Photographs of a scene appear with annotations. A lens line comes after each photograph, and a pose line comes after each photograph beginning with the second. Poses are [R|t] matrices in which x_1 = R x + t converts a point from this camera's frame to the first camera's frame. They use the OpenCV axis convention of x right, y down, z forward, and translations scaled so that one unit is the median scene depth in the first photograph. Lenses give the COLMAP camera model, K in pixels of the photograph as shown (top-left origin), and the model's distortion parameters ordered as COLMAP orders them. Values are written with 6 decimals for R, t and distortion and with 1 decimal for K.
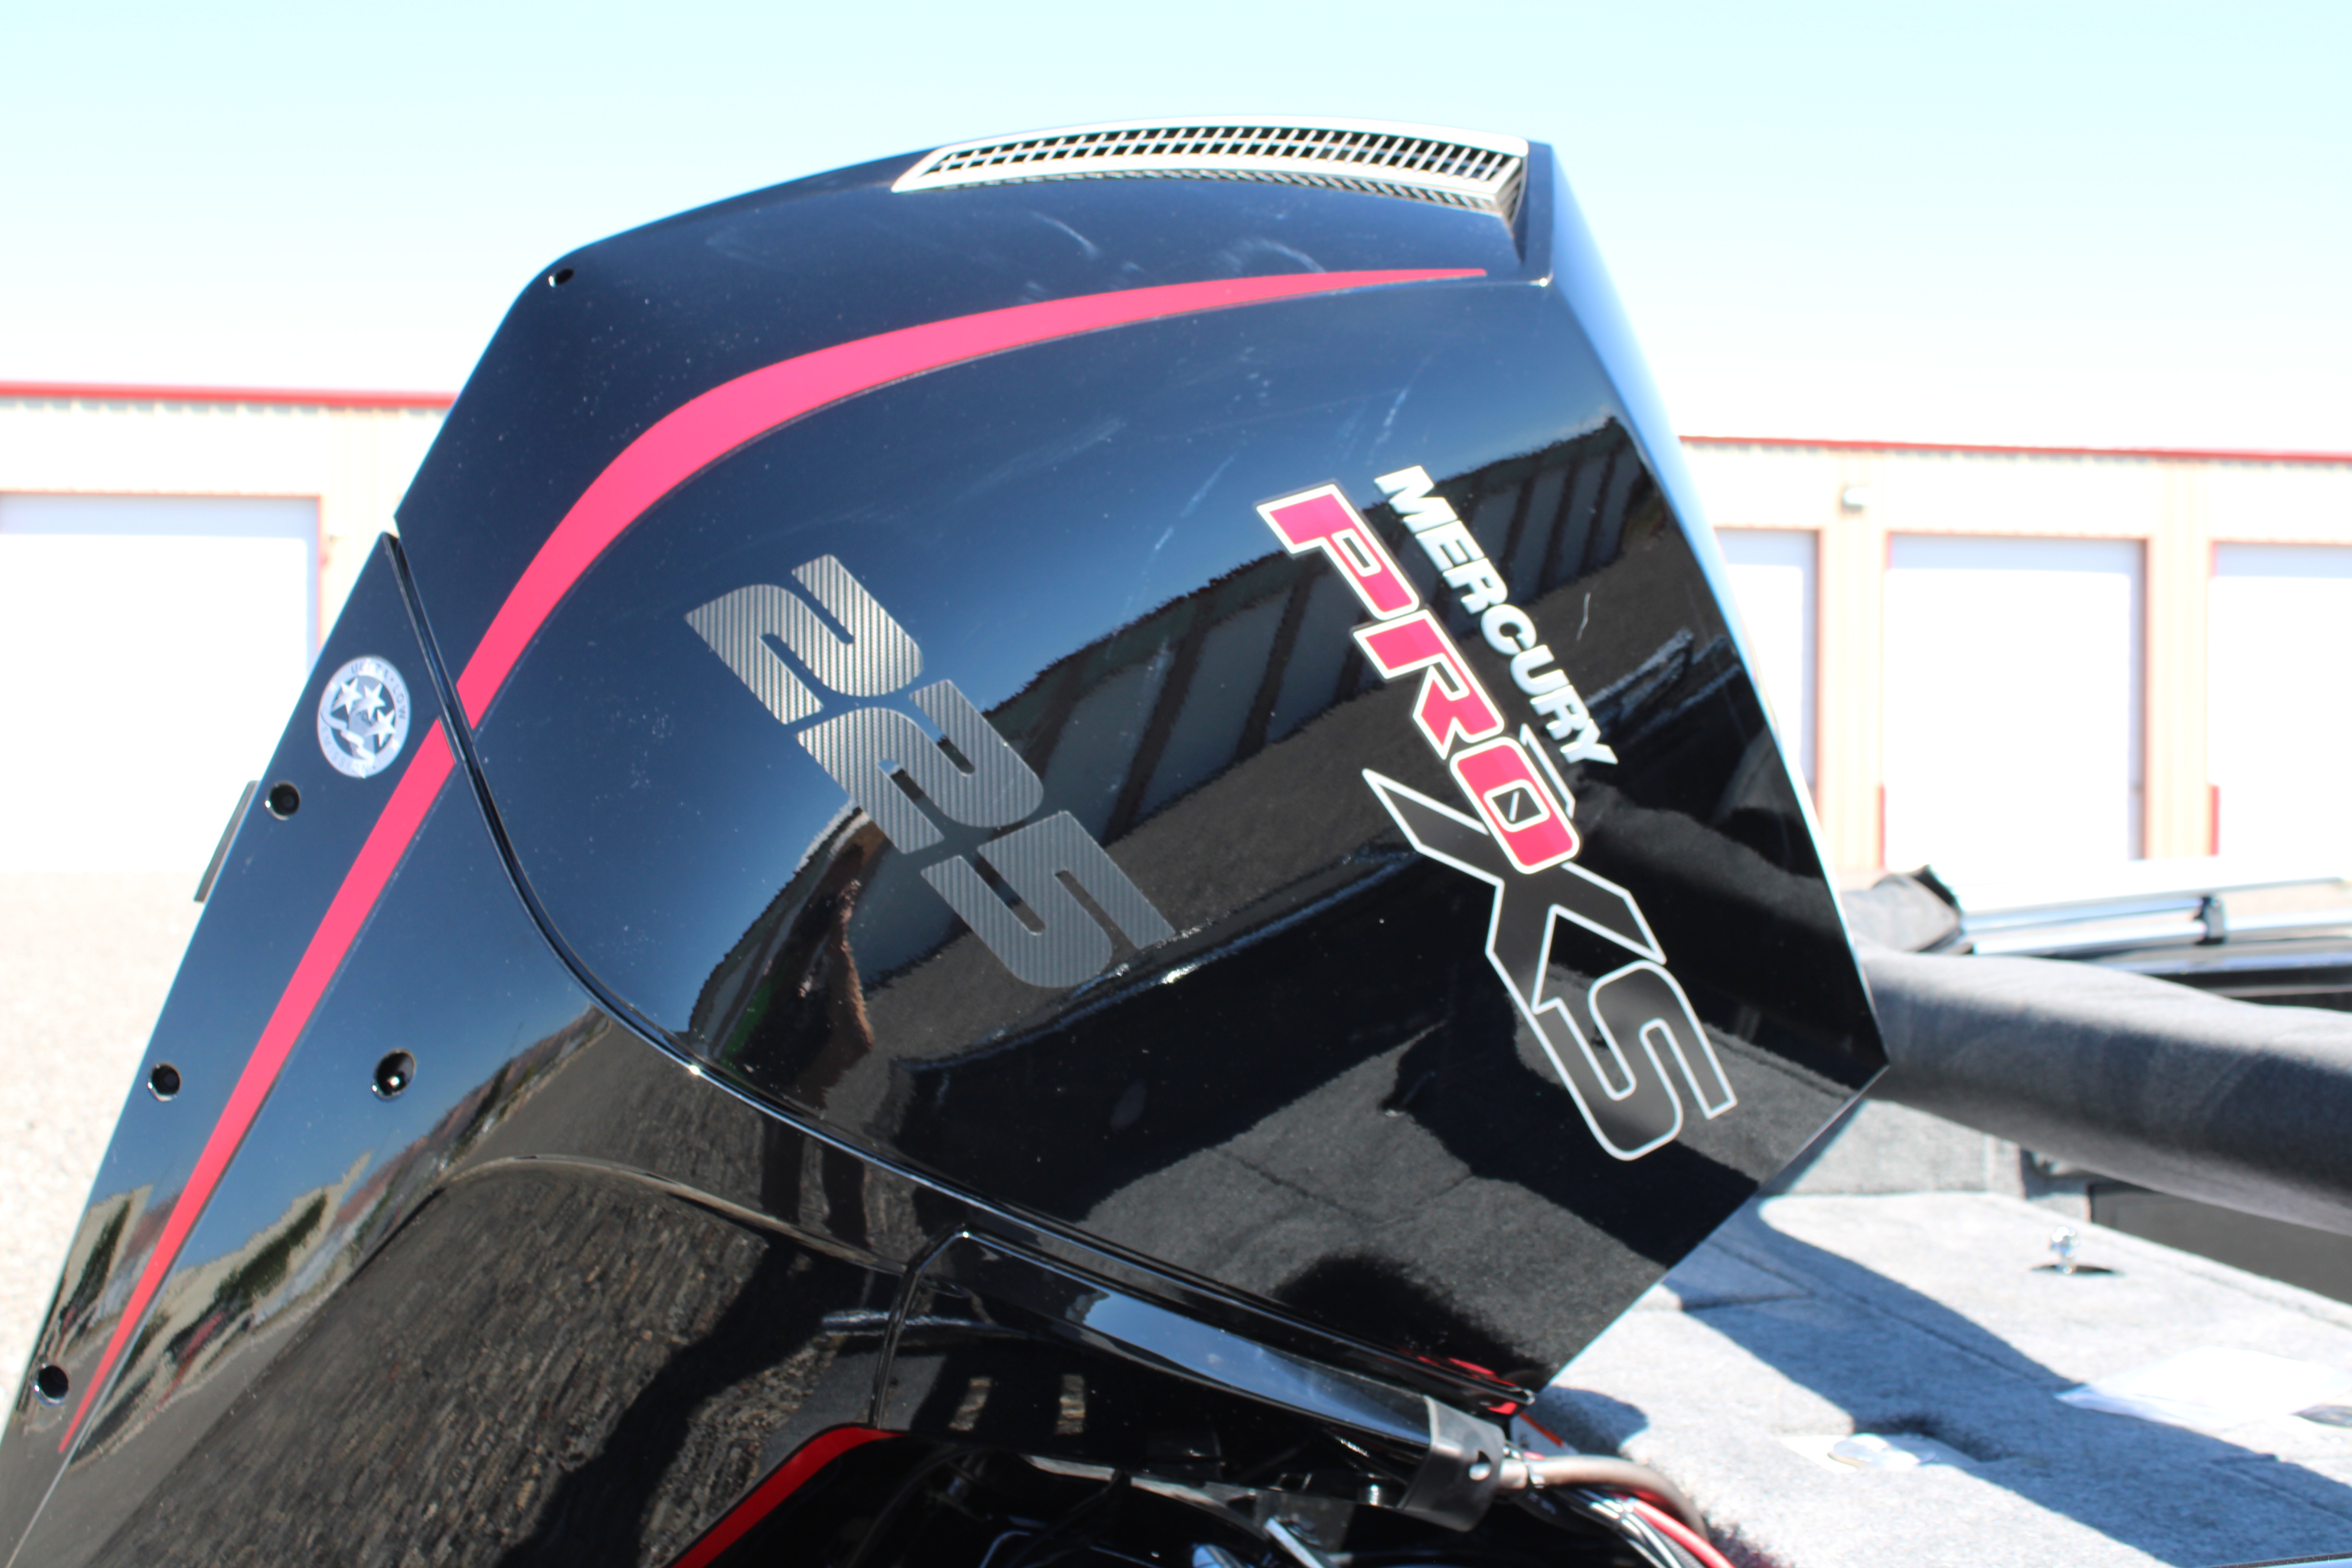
lens RADIAL K [[2819.6, 0, 1176.0], [0, 2819.6, 784.0], [0, 0, 1]] dist [-0.096430, 0.059368]
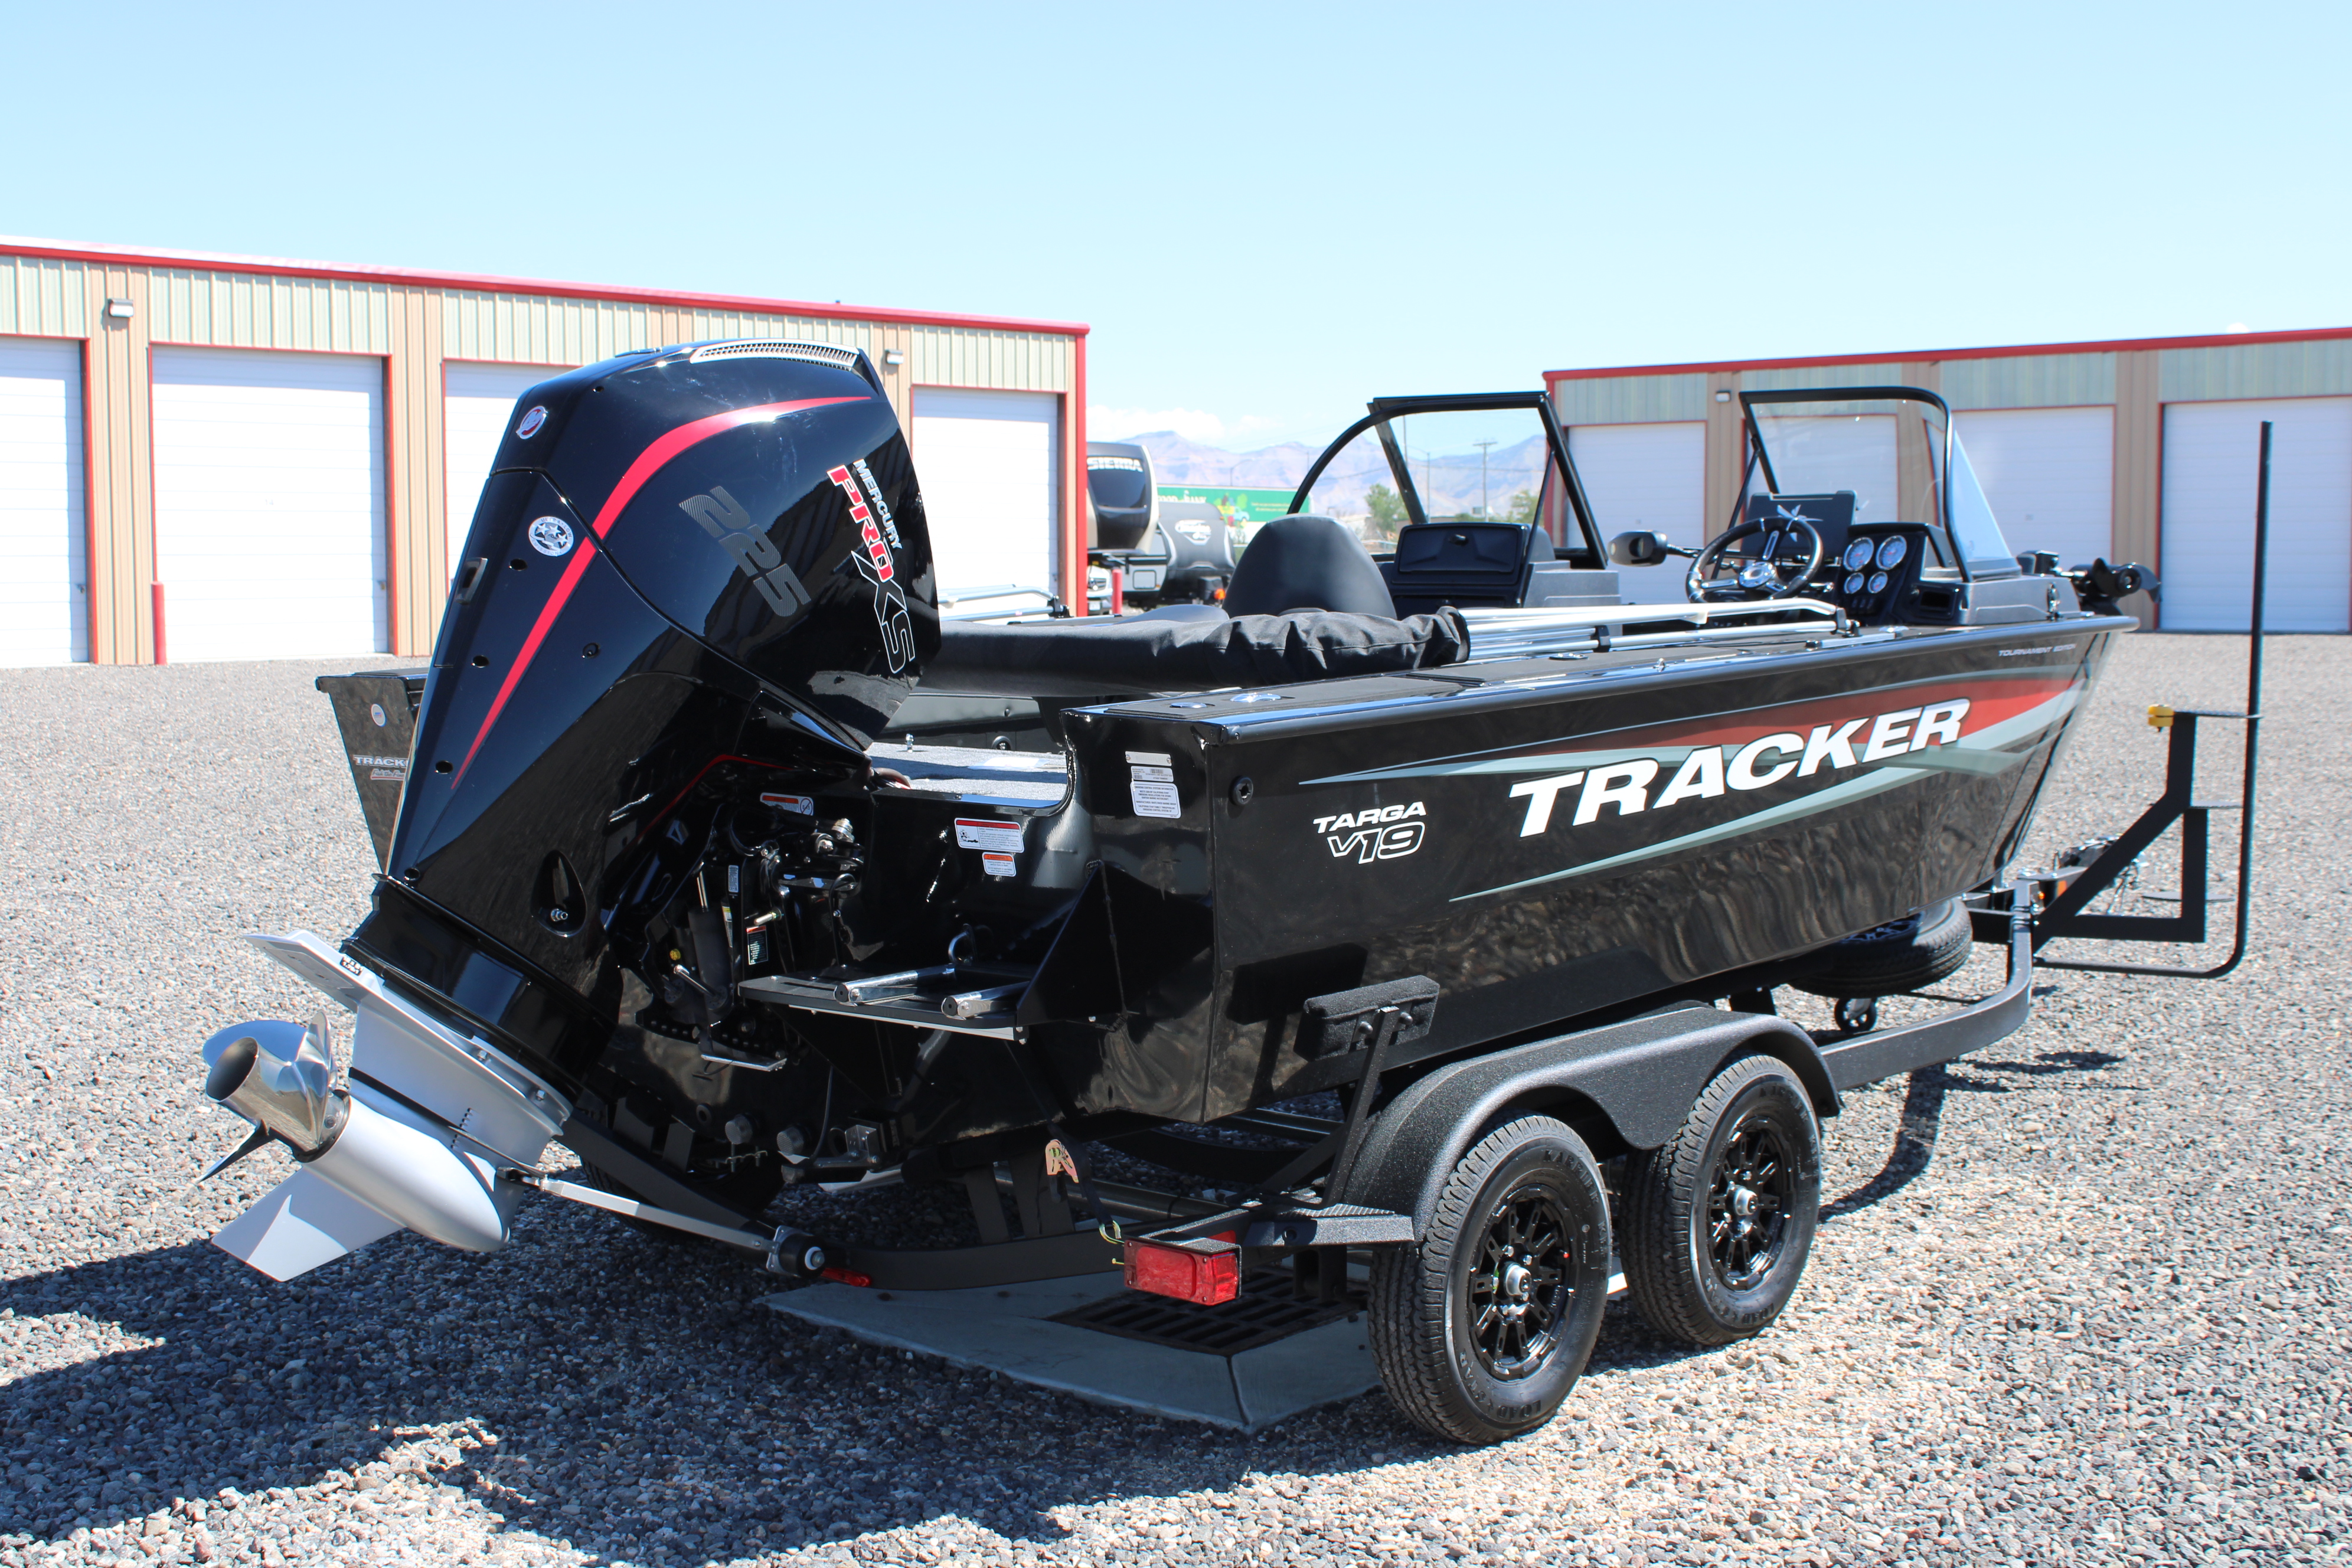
lens RADIAL K [[2819.6, 0, 1176.0], [0, 2819.6, 784.0], [0, 0, 1]] dist [-0.096430, 0.059368]
pose [[0.799601, -0.055427, 0.597969, -1.616832], [0.012596, 0.997060, 0.075577, 0.023278], [-0.600400, -0.052900, 0.797948, -1.887220]]
